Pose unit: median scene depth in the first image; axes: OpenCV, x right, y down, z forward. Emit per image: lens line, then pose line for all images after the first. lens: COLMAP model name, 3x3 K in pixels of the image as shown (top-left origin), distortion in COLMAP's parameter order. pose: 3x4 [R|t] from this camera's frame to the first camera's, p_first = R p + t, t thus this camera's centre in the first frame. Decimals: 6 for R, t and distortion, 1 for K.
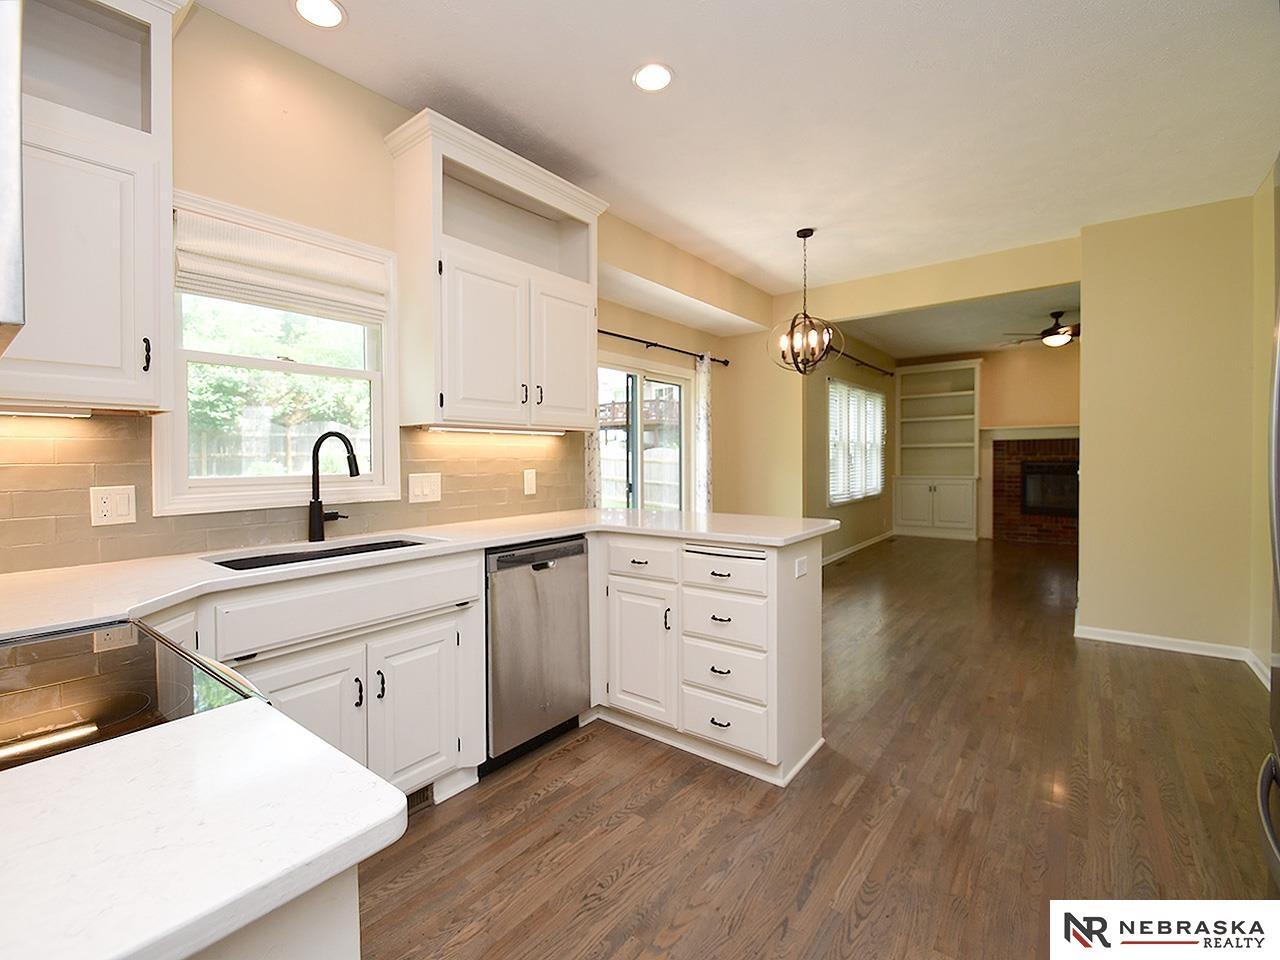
lens RADIAL K [[565.2, 0, 640.0], [0, 565.2, 480.0], [0, 0, 1]] dist [-0.000778, -0.000103]
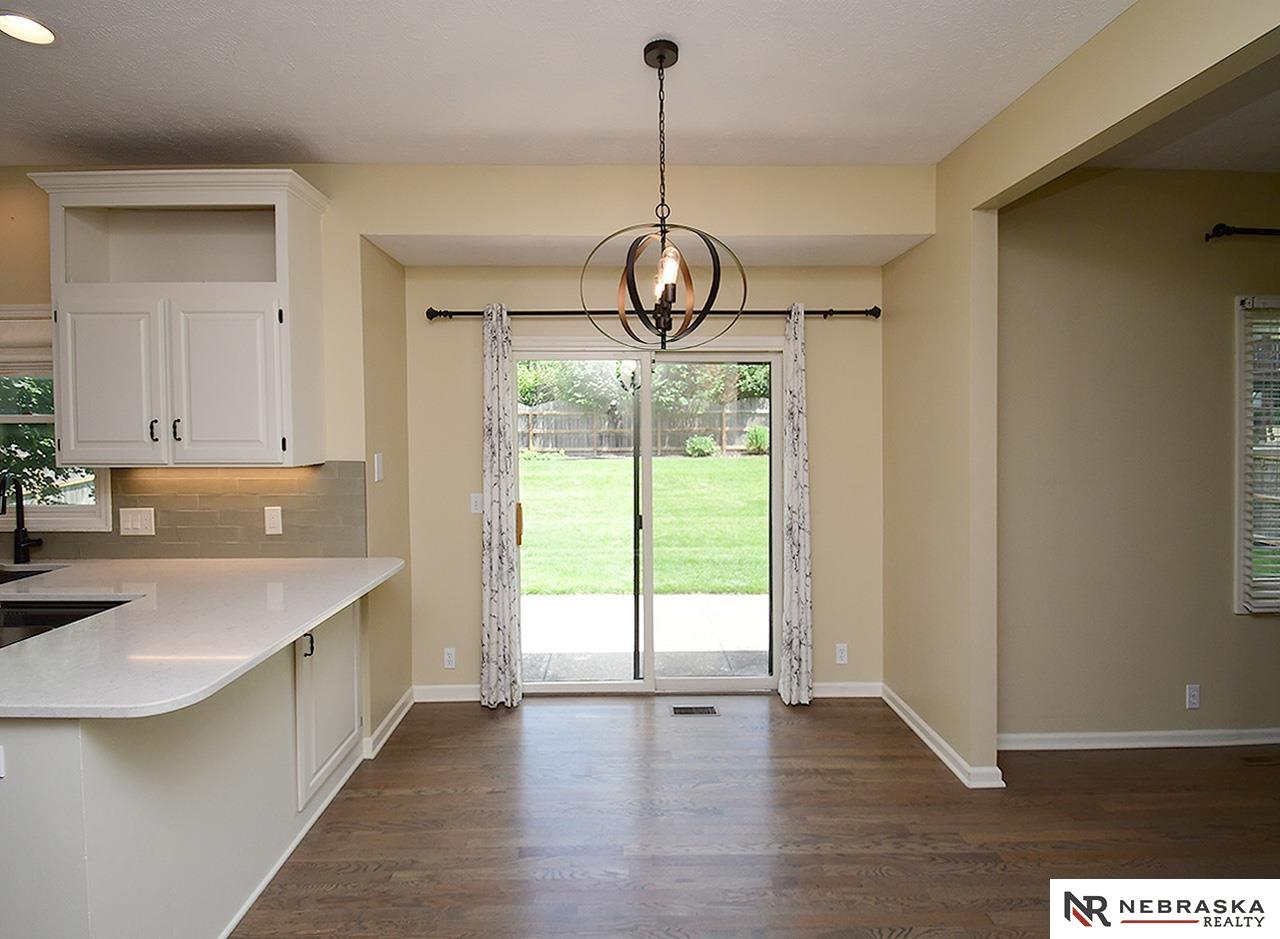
lens RADIAL K [[584.5, 0, 635.3], [0, 584.5, 431.2], [0, 0, 1]] dist [0.000621, 0.000063]
pose [[0.624156, 0.017726, -0.781098, 0.916316], [-0.037847, 0.999255, -0.007567, -0.159983], [0.780382, 0.034285, 0.624362, 0.947279]]
